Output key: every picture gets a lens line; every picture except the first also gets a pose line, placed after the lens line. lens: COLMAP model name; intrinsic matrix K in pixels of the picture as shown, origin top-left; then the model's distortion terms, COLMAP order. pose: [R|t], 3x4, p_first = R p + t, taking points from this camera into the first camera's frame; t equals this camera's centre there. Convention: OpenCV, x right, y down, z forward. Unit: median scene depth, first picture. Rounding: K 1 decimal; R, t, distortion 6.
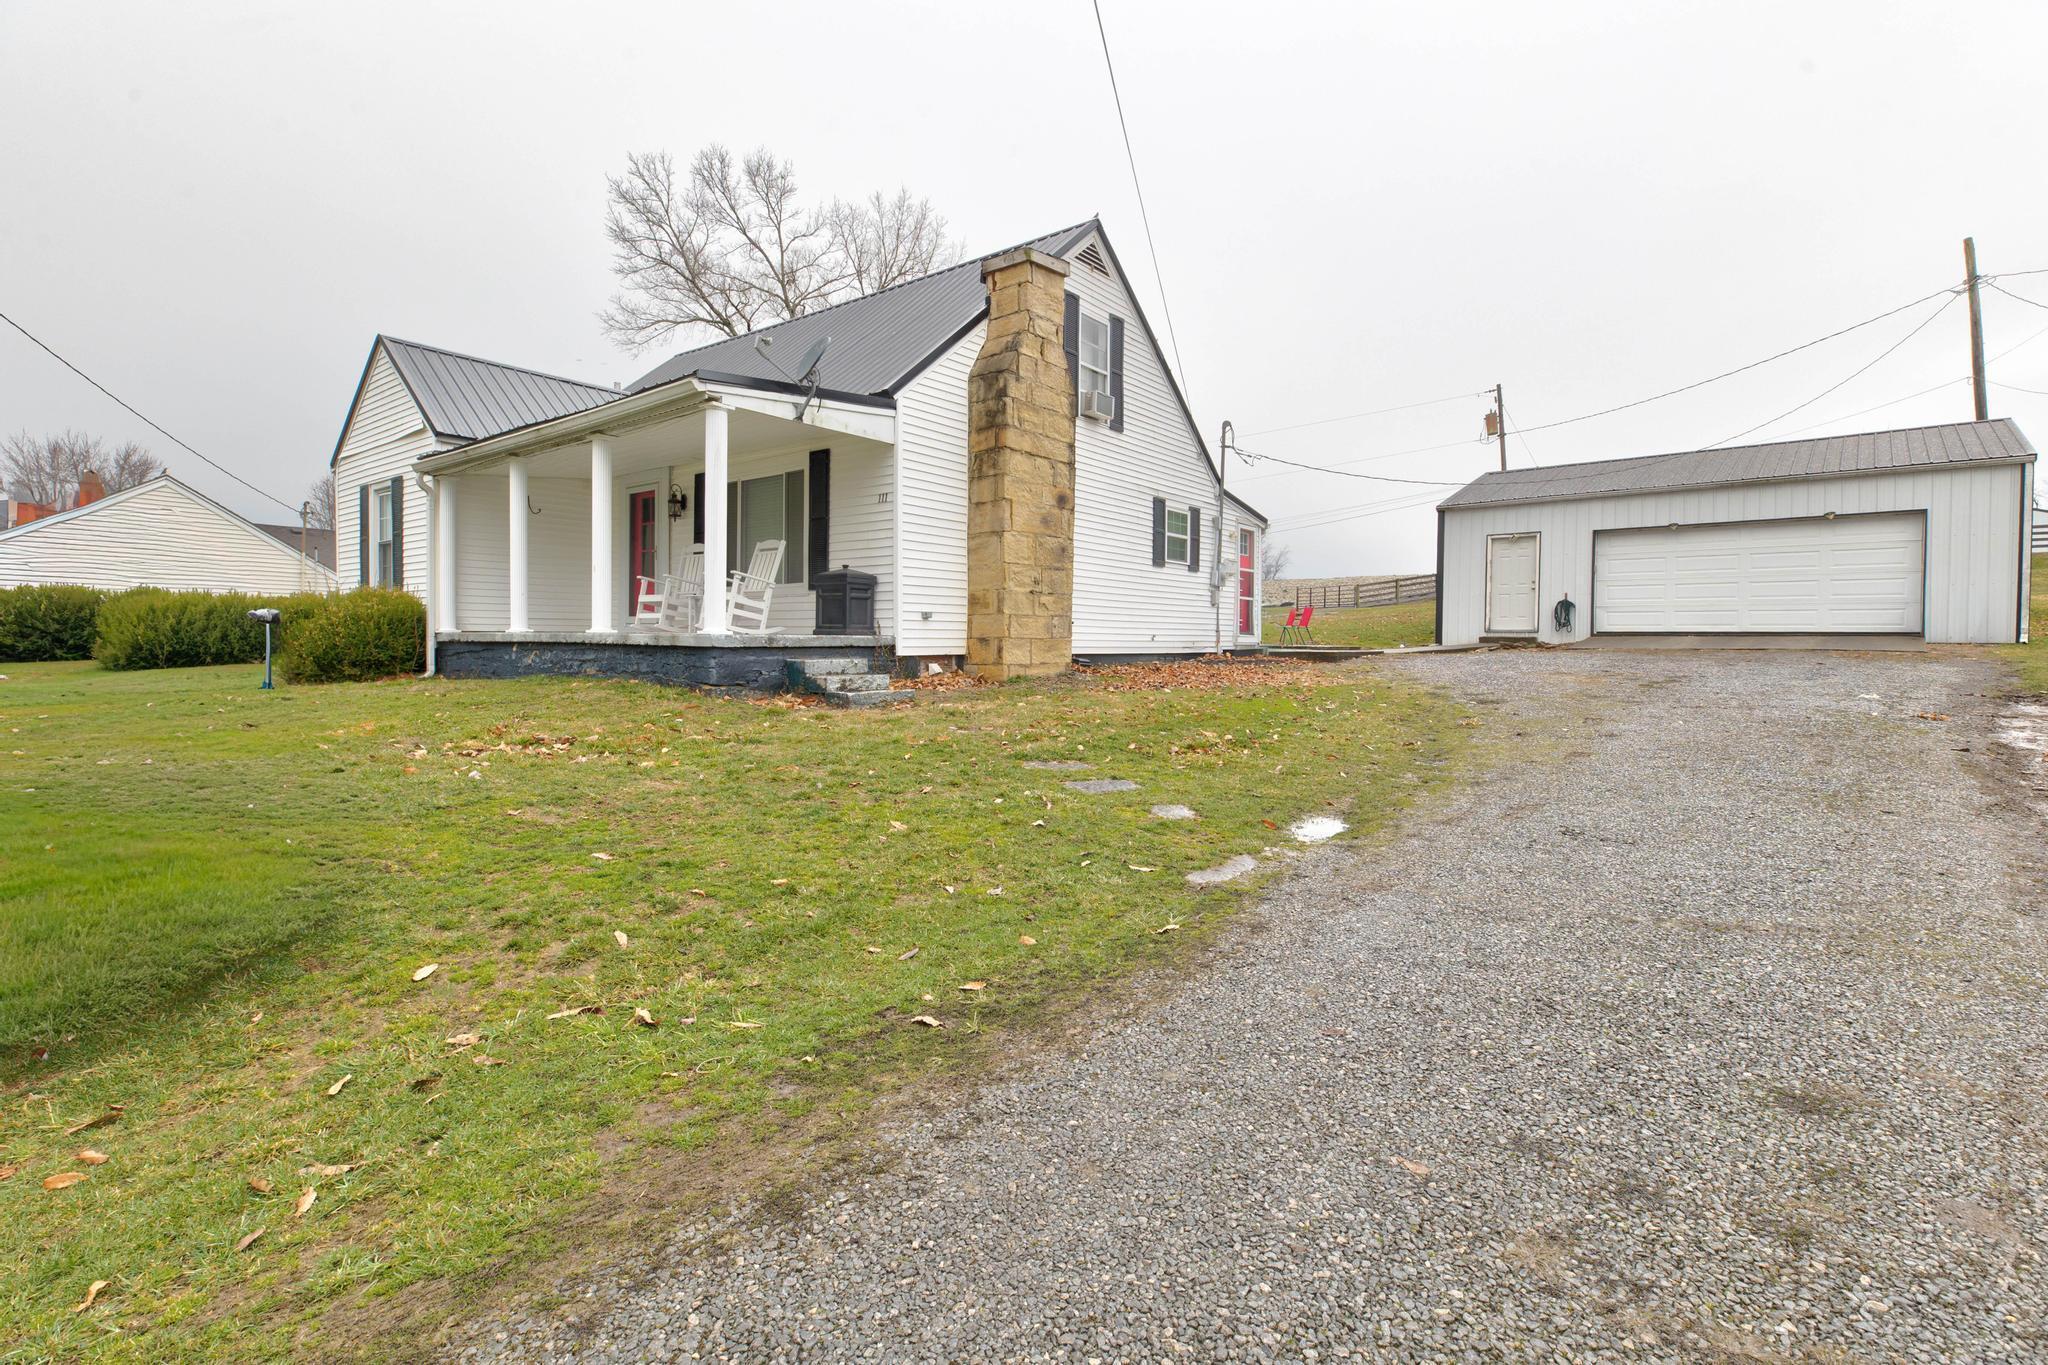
lens RADIAL K [[942.8, 0, 1018.8], [0, 942.8, 652.0], [0, 0, 1]] dist [0.000049, 0.000130]
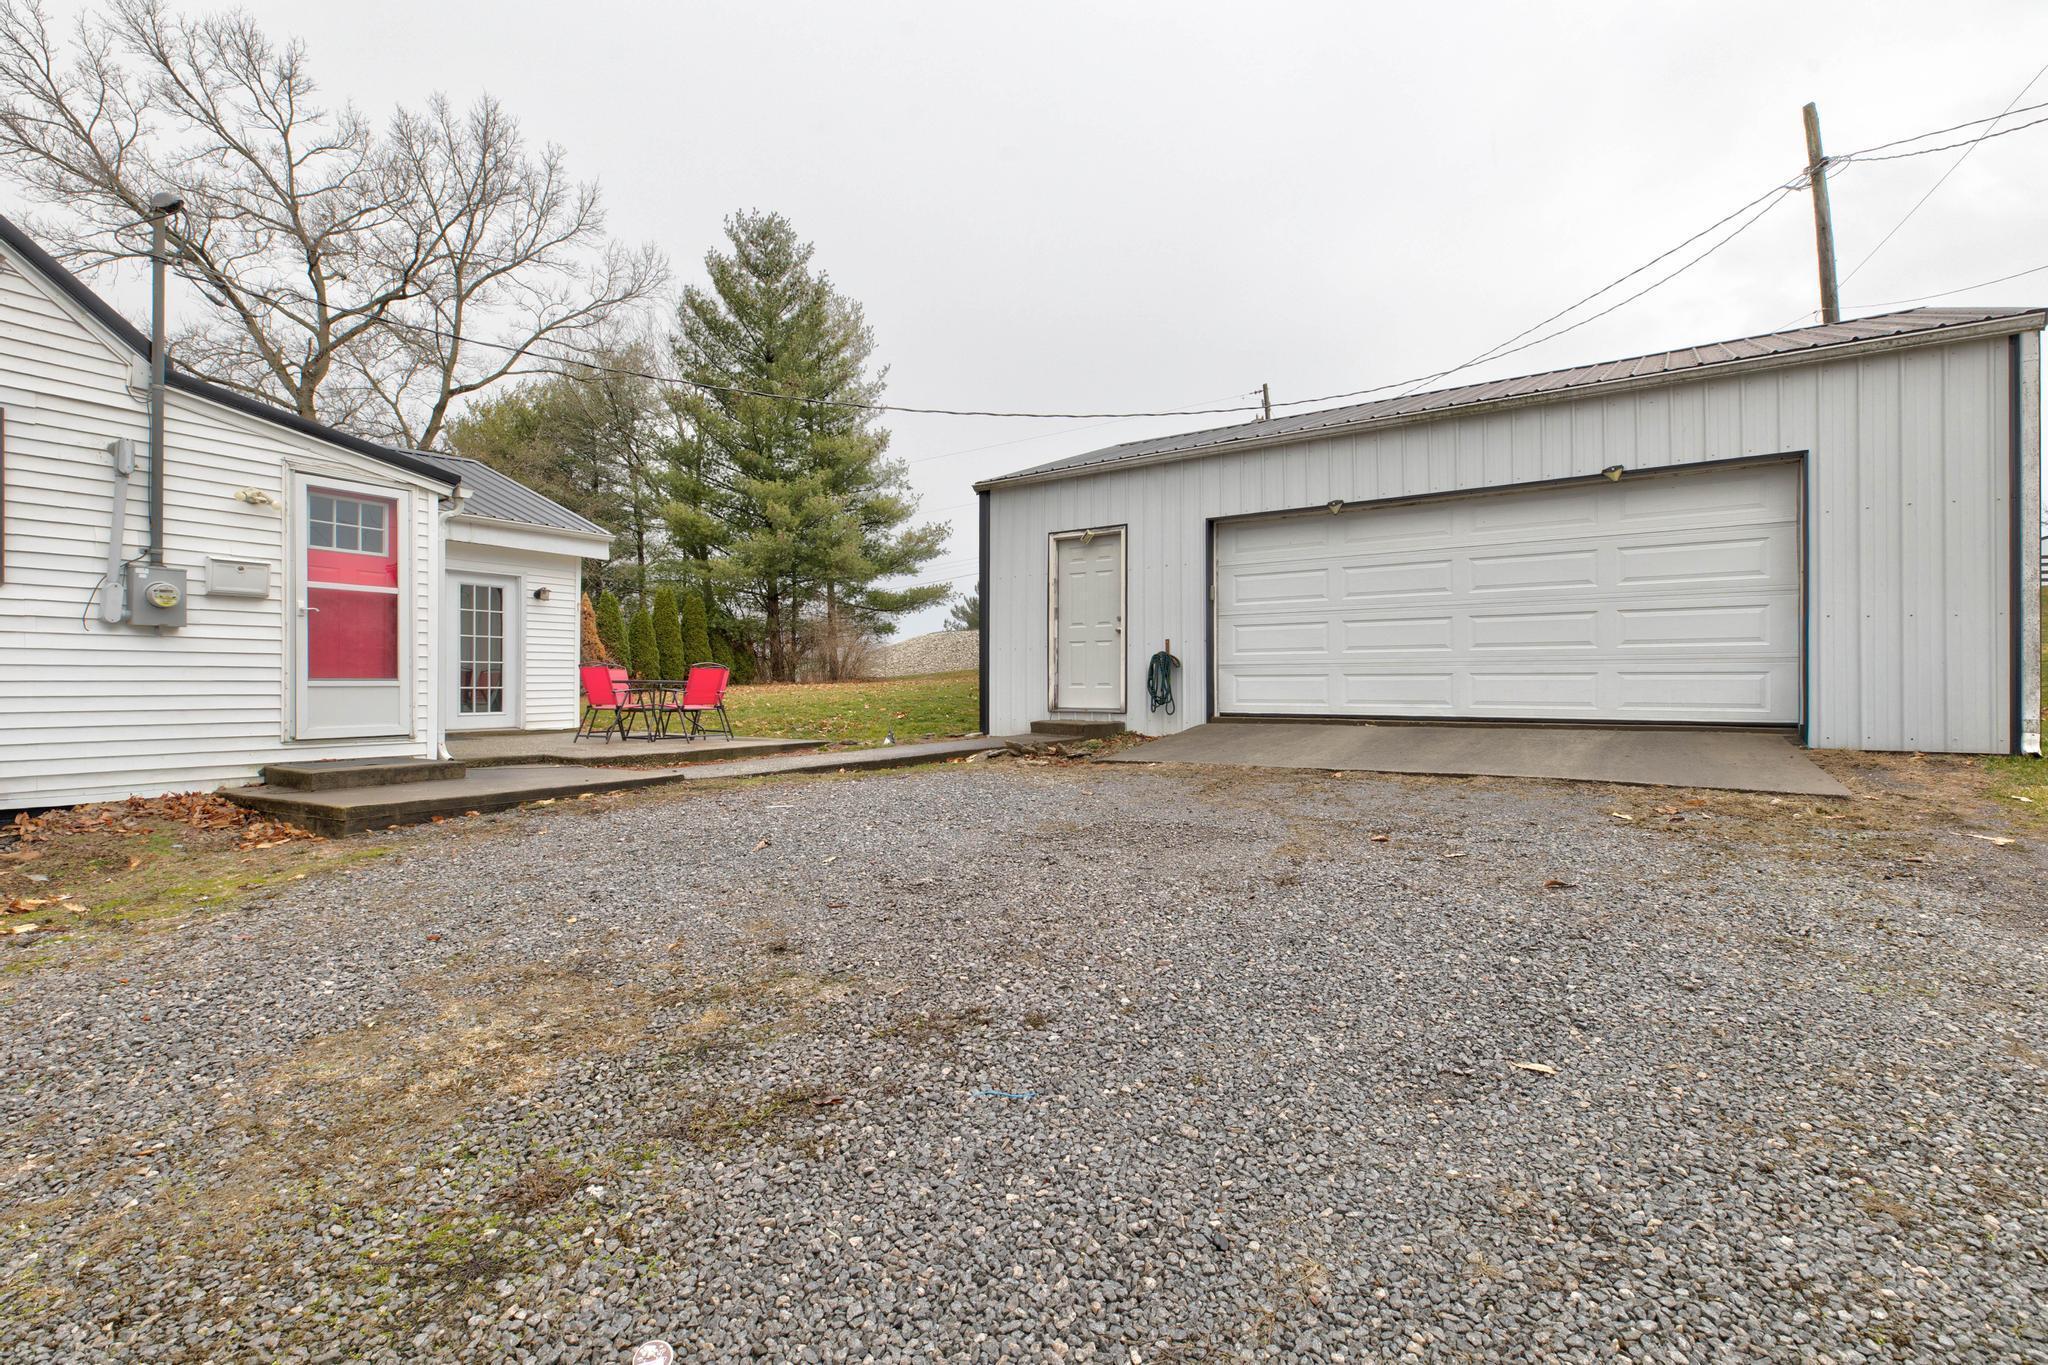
lens RADIAL K [[937.8, 0, 1024.0], [0, 937.8, 682.5], [0, 0, 1]] dist [0.000618, -0.000071]
pose [[0.992555, -0.011461, 0.121257, 0.442029], [0.013354, 0.999801, -0.014809, -0.032364], [-0.121063, 0.016318, 0.992511, 0.496001]]
